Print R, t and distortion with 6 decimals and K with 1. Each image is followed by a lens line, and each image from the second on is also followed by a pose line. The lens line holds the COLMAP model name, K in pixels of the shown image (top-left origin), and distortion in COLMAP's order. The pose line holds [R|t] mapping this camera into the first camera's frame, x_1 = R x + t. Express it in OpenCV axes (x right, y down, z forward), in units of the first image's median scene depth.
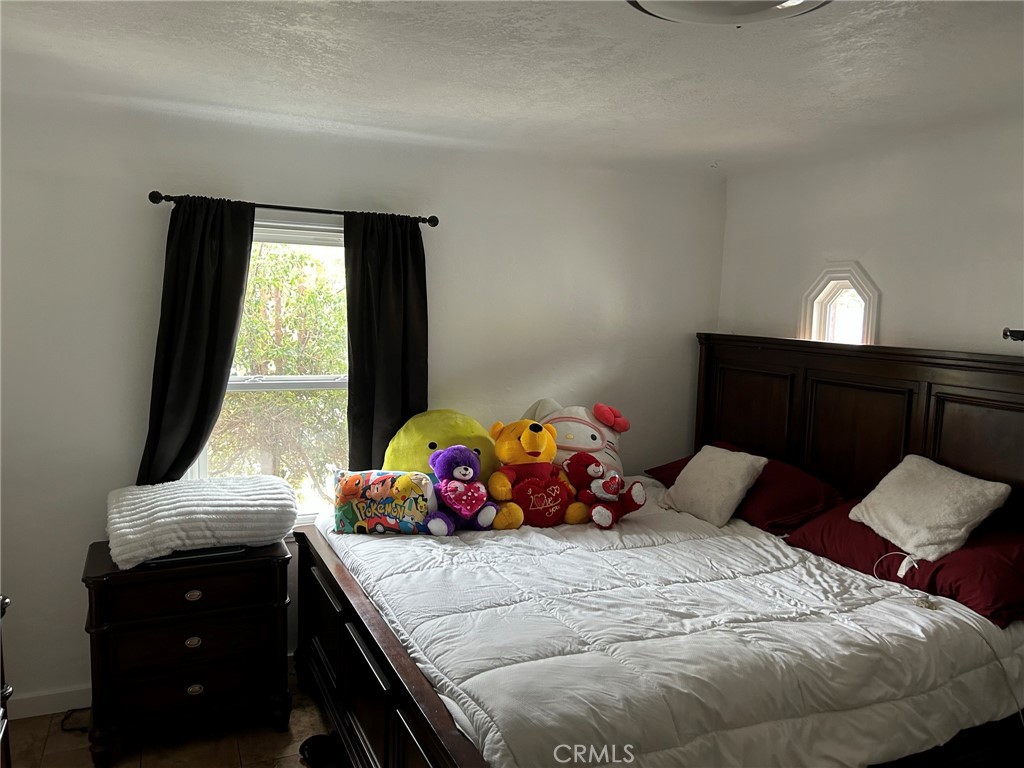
lens RADIAL K [[767.4, 0, 513.8], [0, 767.4, 385.8], [0, 0, 1]] dist [0.064824, -0.070710]
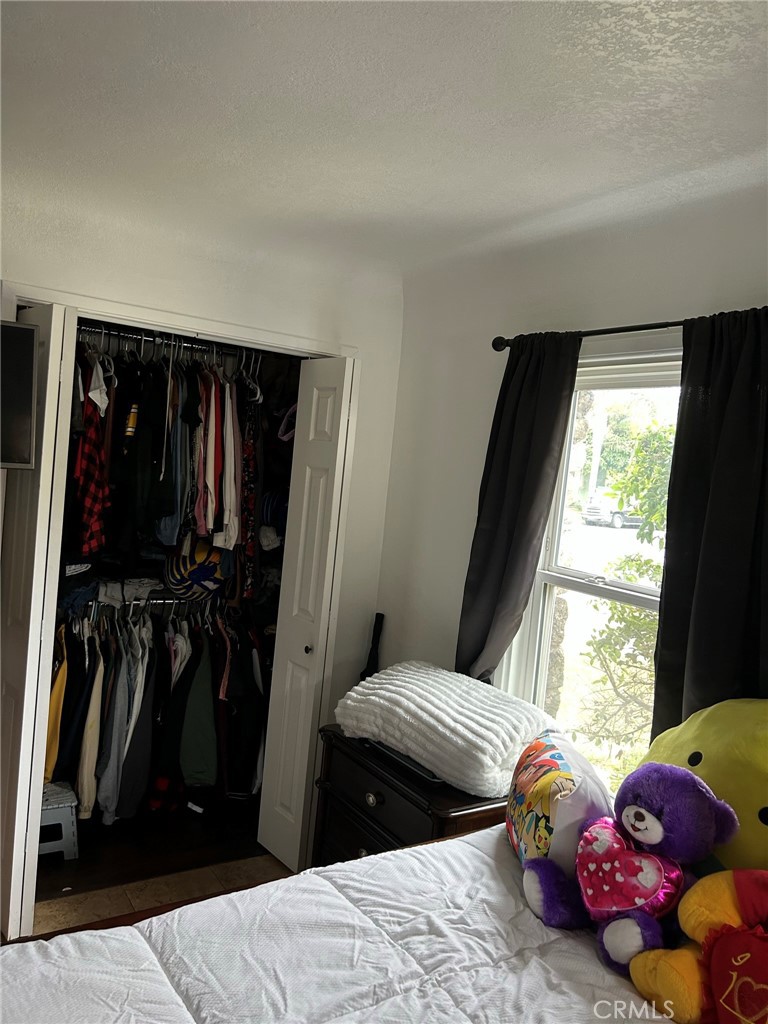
lens RADIAL K [[767.4, 0, 387.8], [0, 767.4, 512.2], [0, 0, 1]] dist [0.064824, -0.070710]
pose [[0.173900, 0.053671, -0.983300, 0.372298], [-0.214951, 0.976505, 0.015285, -0.046225], [0.961018, 0.208703, 0.181351, 0.759437]]
